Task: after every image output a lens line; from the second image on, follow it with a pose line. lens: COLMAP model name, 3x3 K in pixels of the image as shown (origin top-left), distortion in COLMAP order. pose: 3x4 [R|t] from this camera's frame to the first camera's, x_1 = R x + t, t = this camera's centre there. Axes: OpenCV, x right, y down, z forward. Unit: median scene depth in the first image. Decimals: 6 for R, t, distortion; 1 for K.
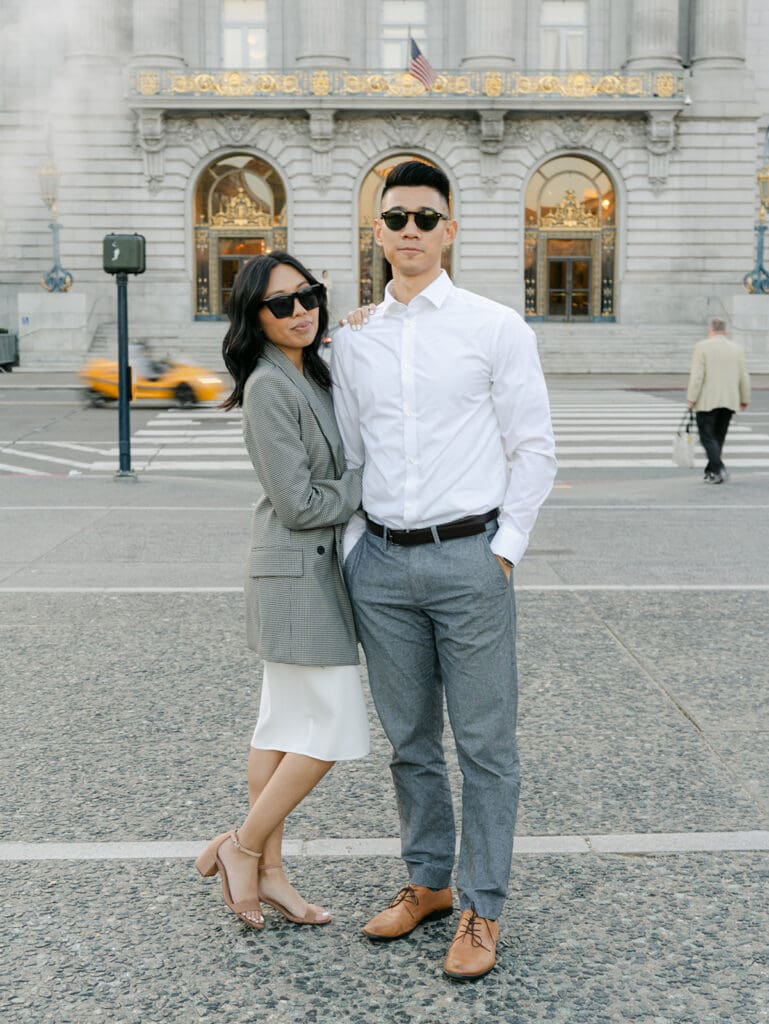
lens RADIAL K [[1625.4, 0, 352.4], [0, 1625.4, 533.2], [0, 0, 1]] dist [-0.001051, -0.086983]
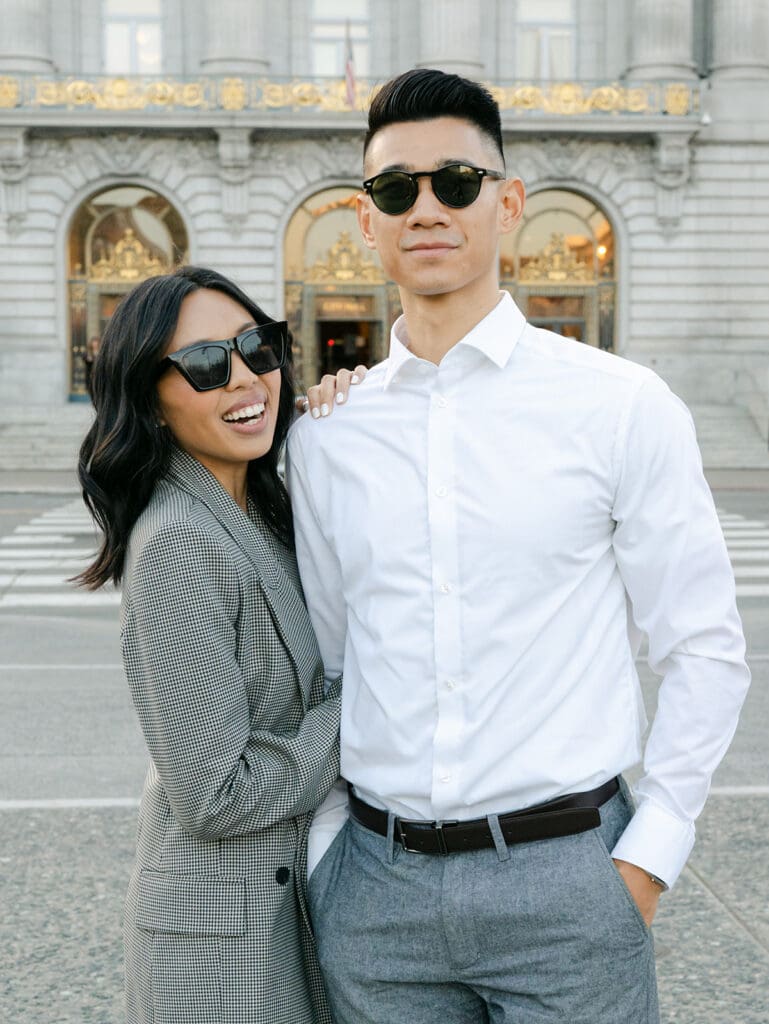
lens RADIAL K [[1650.0, 0, 390.9], [0, 1650.0, 533.4], [0, 0, 1]] dist [-0.030653, -0.056335]
pose [[0.996846, -0.009622, 0.078769, -0.008503], [0.013668, 0.998605, -0.050993, -0.029530], [-0.078169, 0.051909, 0.995588, 0.234740]]
